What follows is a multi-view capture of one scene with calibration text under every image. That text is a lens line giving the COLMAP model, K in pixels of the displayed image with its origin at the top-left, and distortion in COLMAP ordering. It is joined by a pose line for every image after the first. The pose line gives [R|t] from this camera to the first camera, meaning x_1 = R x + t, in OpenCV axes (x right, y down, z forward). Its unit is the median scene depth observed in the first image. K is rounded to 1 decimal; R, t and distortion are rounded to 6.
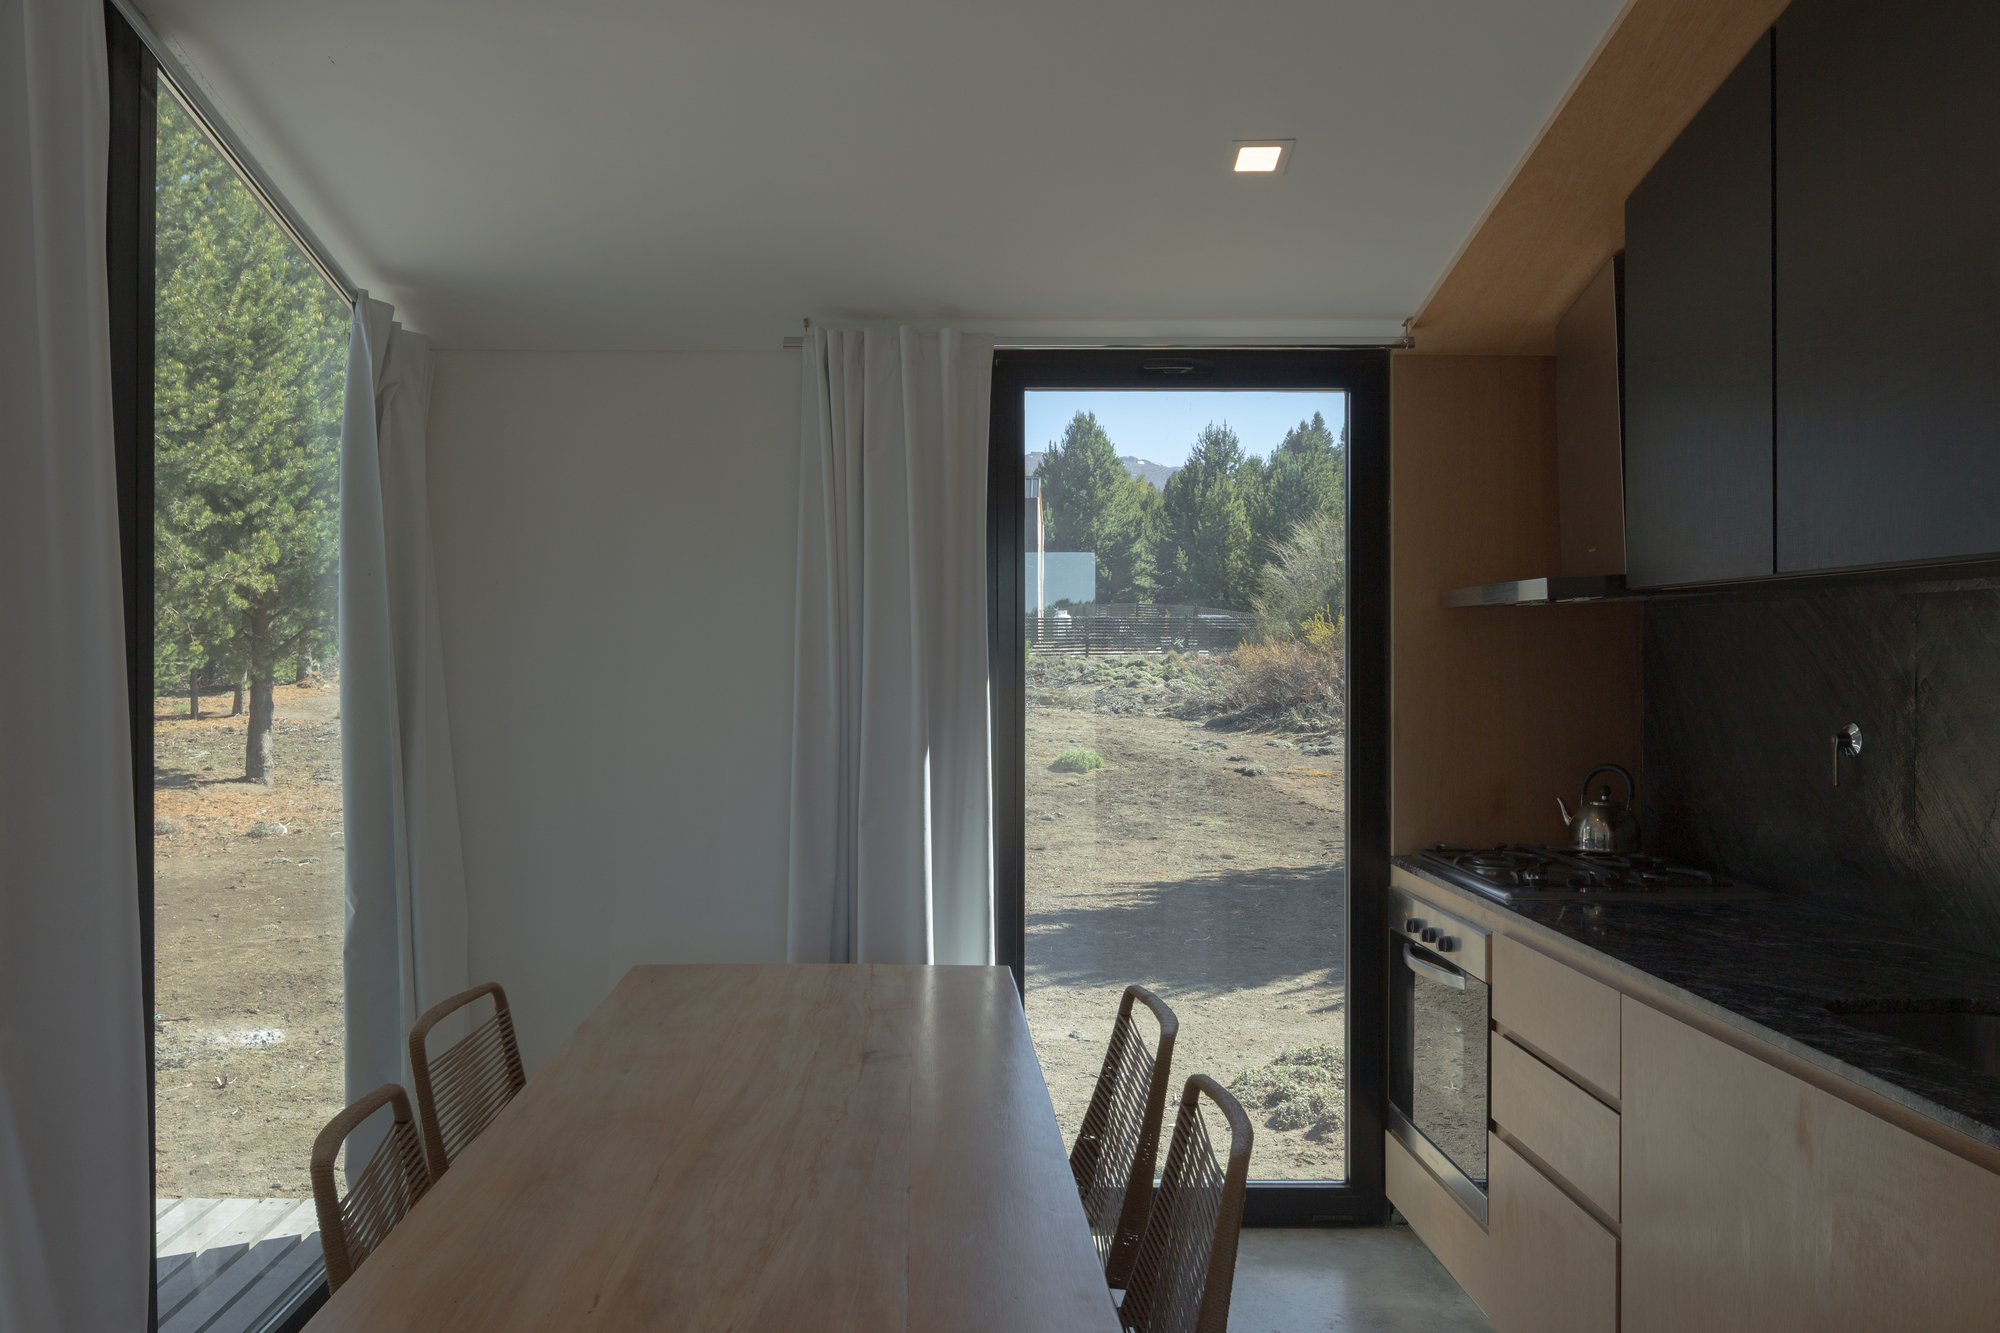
lens RADIAL K [[1326.8, 0, 1000.0], [0, 1326.8, 666.5], [0, 0, 1]] dist [0.003026, -0.001094]
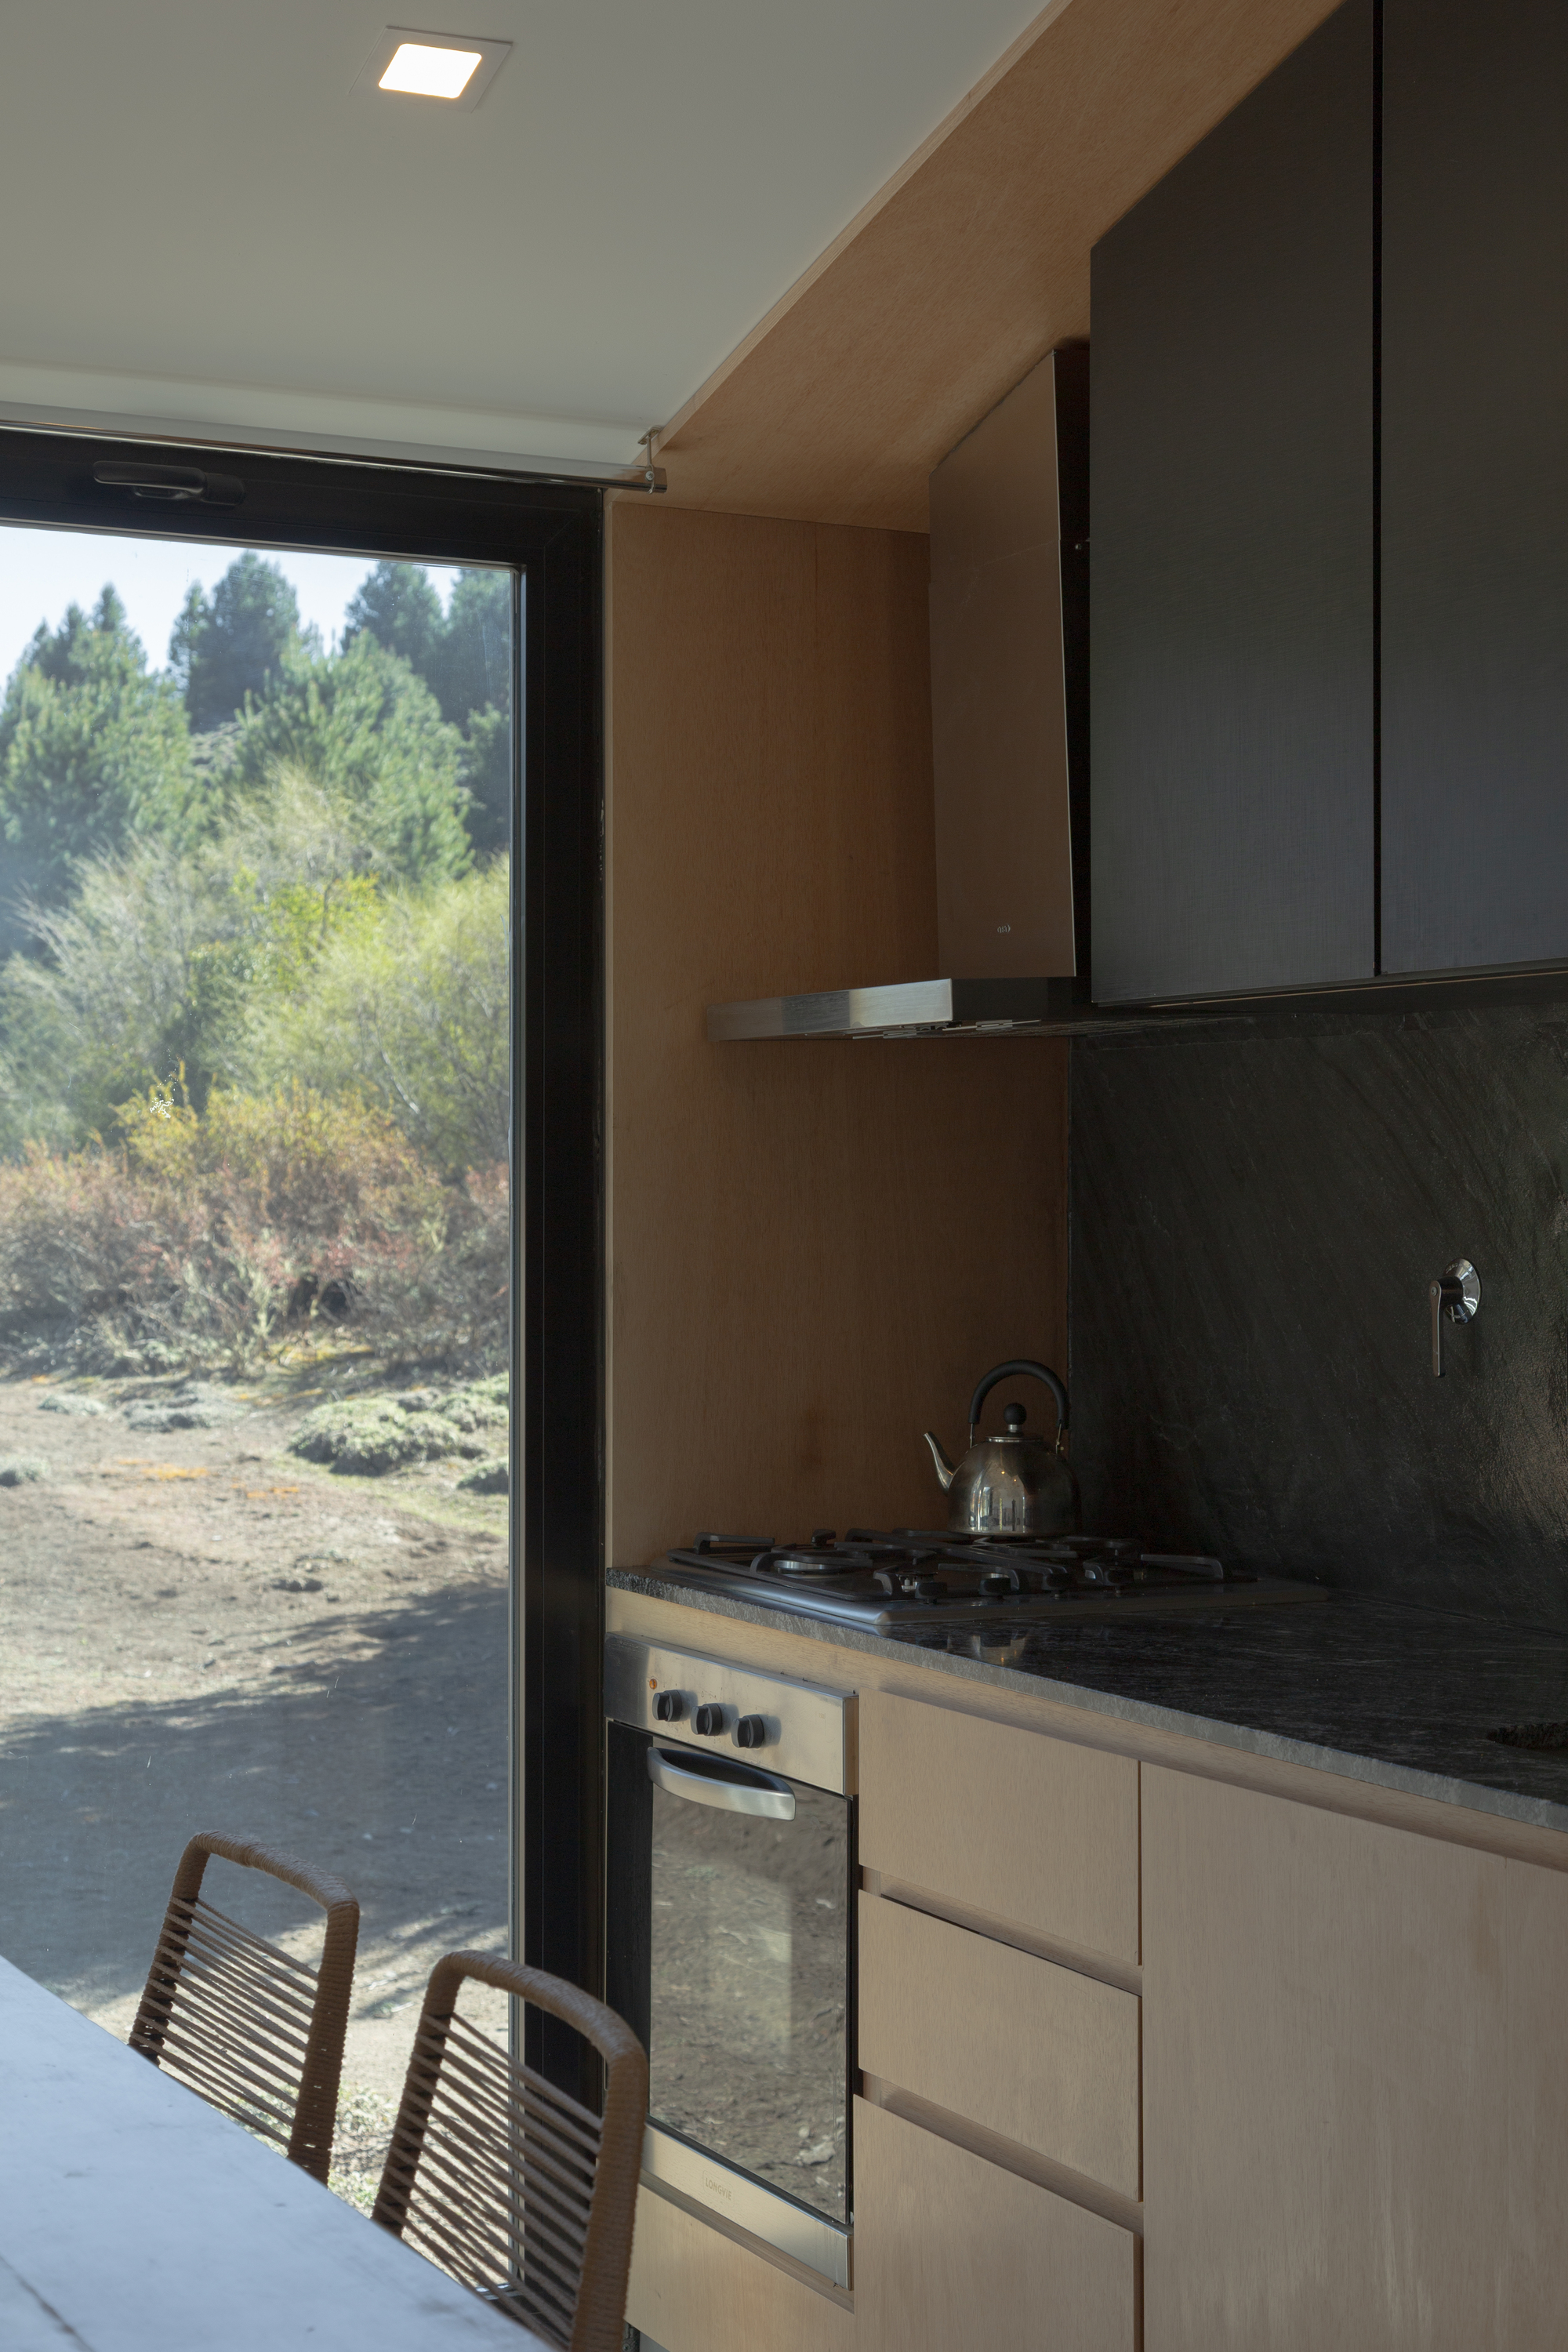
lens RADIAL K [[3339.6, 0, 784.0], [0, 3339.6, 1176.0], [0, 0, 1]] dist [0.033798, 0.019878]
pose [[0.908354, 0.003825, 0.418184, -0.153466], [0.001839, 0.999912, -0.013140, 0.021642], [-0.418197, 0.012705, 0.908267, -0.106479]]
